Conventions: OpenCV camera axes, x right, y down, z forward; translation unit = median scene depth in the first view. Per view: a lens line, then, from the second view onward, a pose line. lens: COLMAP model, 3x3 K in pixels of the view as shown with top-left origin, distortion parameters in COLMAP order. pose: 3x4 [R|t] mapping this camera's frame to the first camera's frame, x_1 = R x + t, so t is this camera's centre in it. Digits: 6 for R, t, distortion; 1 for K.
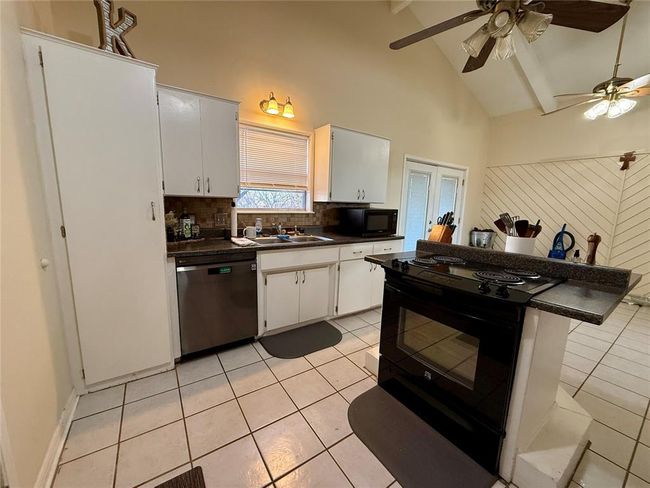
lens RADIAL K [[259.0, 0, 322.9], [0, 259.0, 240.7], [0, 0, 1]] dist [0.000778, 0.000038]
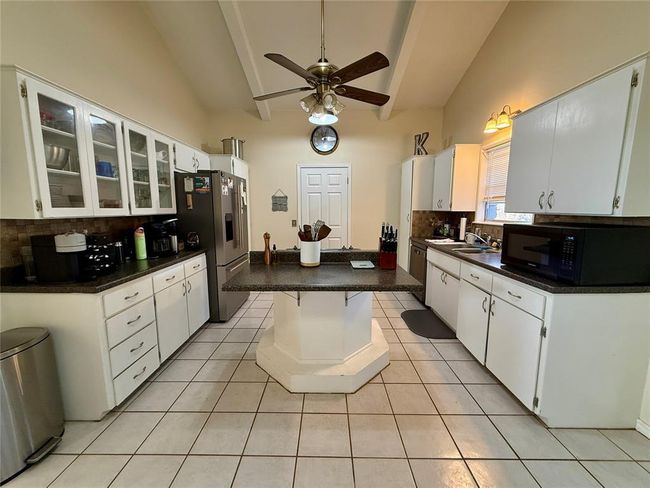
lens RADIAL K [[259.0, 0, 324.2], [0, 259.0, 242.8], [0, 0, 1]] dist [0.000778, 0.000038]
pose [[-0.557504, 0.082632, -0.826051, 1.099136], [-0.151299, 0.968256, 0.198969, -0.150209], [0.816271, 0.235906, -0.527305, 1.092689]]
